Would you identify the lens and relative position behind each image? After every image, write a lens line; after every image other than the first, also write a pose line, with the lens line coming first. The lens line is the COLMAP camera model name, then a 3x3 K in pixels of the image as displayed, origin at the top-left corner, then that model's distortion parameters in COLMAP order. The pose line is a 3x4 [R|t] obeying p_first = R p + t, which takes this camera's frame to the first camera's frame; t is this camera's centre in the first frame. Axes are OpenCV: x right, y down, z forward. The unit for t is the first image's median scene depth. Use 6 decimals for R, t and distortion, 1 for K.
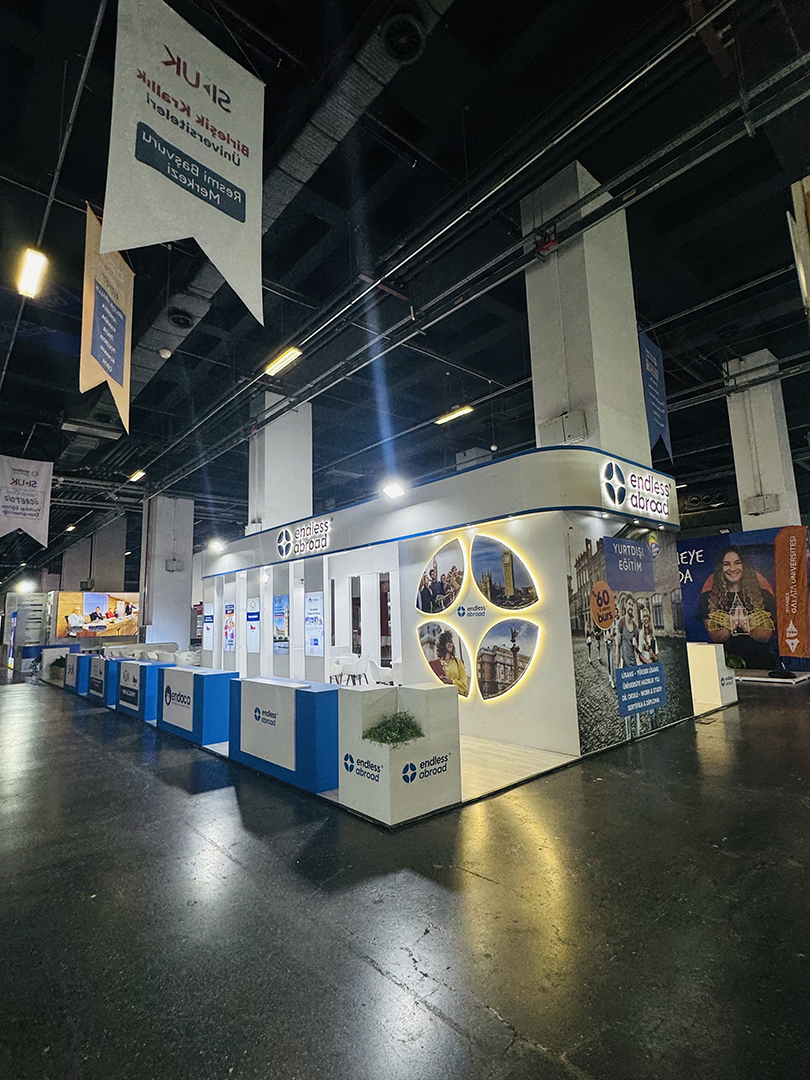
lens RADIAL K [[532.7, 0, 405.7], [0, 532.7, 543.4], [0, 0, 1]] dist [0.000337, 0.000400]
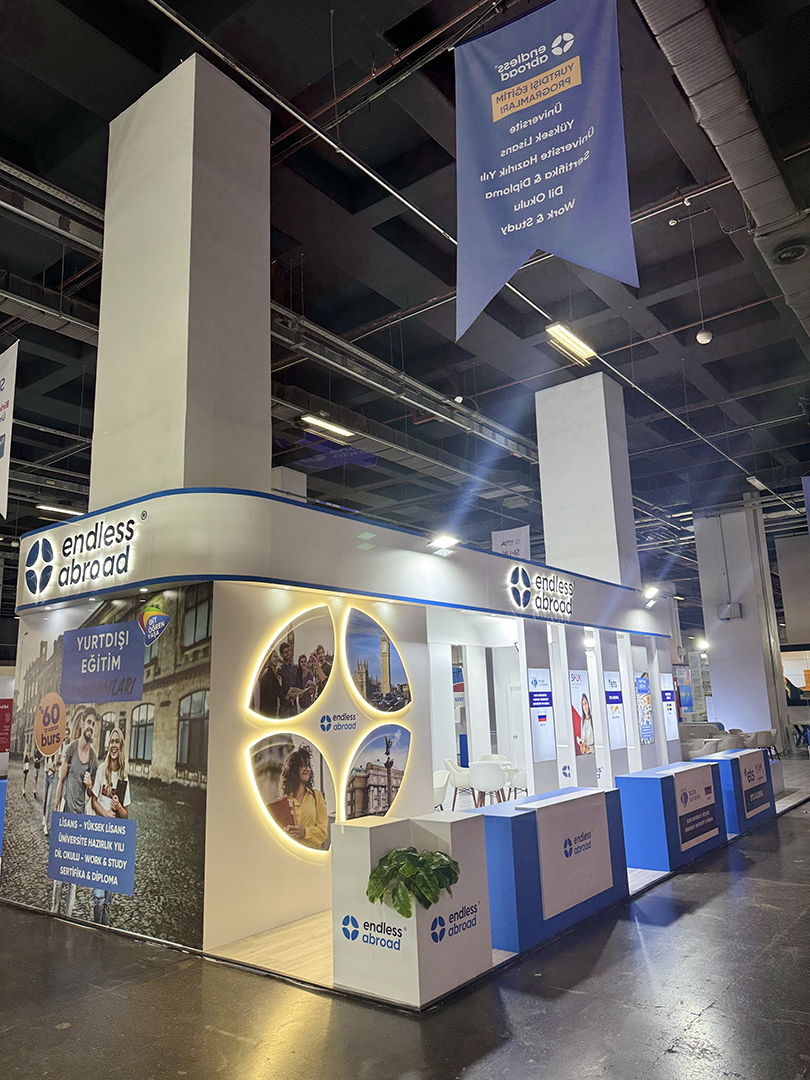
lens RADIAL K [[757.3, 0, 407.0], [0, 757.3, 543.3], [0, 0, 1]] dist [0.110012, -0.184341]
pose [[0.193047, -0.175245, -0.965413, 1.399444], [0.162280, 0.976073, -0.144730, 0.092040], [0.967677, -0.128728, 0.216867, 1.129640]]
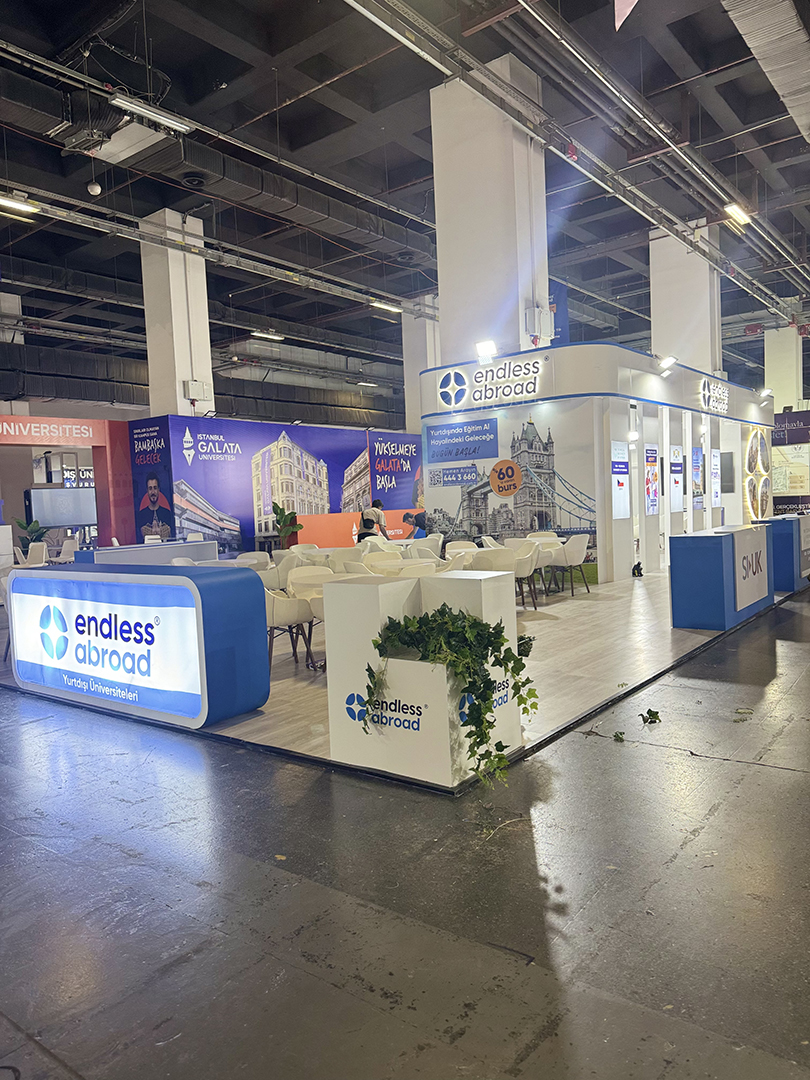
lens RADIAL K [[758.1, 0, 405.3], [0, 758.1, 543.6], [0, 0, 1]] dist [0.089327, -0.122479]
pose [[0.190322, 0.077788, -0.978635, 1.964045], [0.177647, 0.977670, 0.112260, 0.024989], [0.965515, -0.195218, 0.172254, 0.432639]]
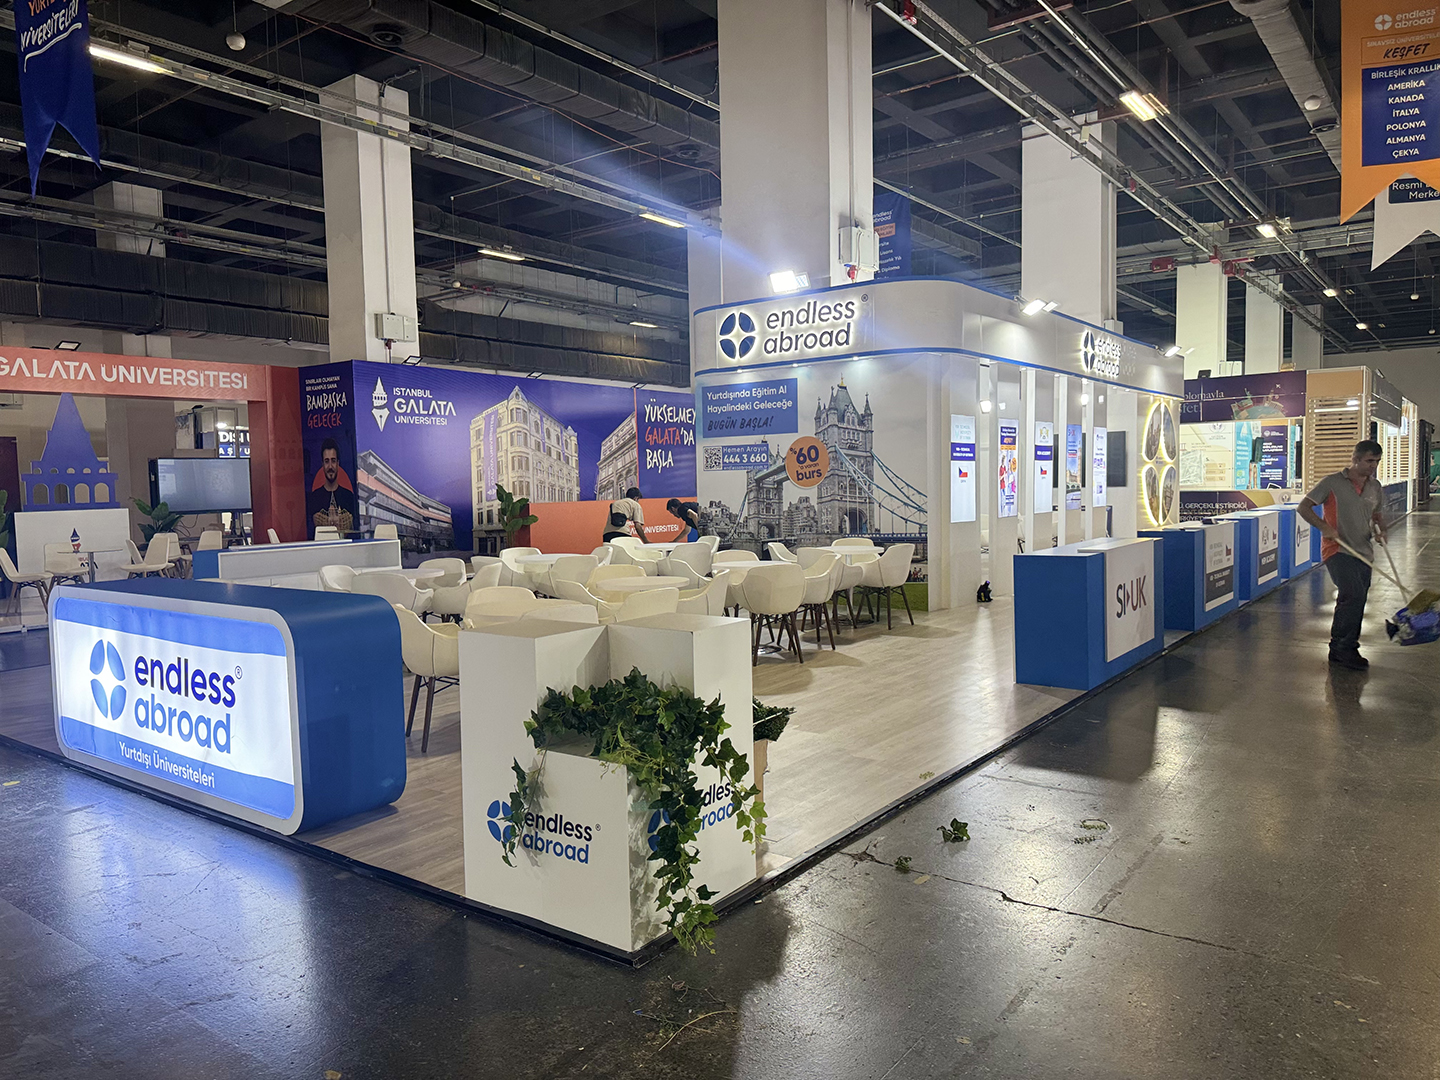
lens RADIAL K [[1010.8, 0, 719.6], [0, 1010.8, 542.1], [0, 0, 1]] dist [0.089327, -0.122479]
pose [[0.203955, 0.086878, -0.975118, 1.912775], [0.153155, 0.980958, 0.119432, 0.023168], [0.966926, -0.173703, 0.186766, 0.502577]]
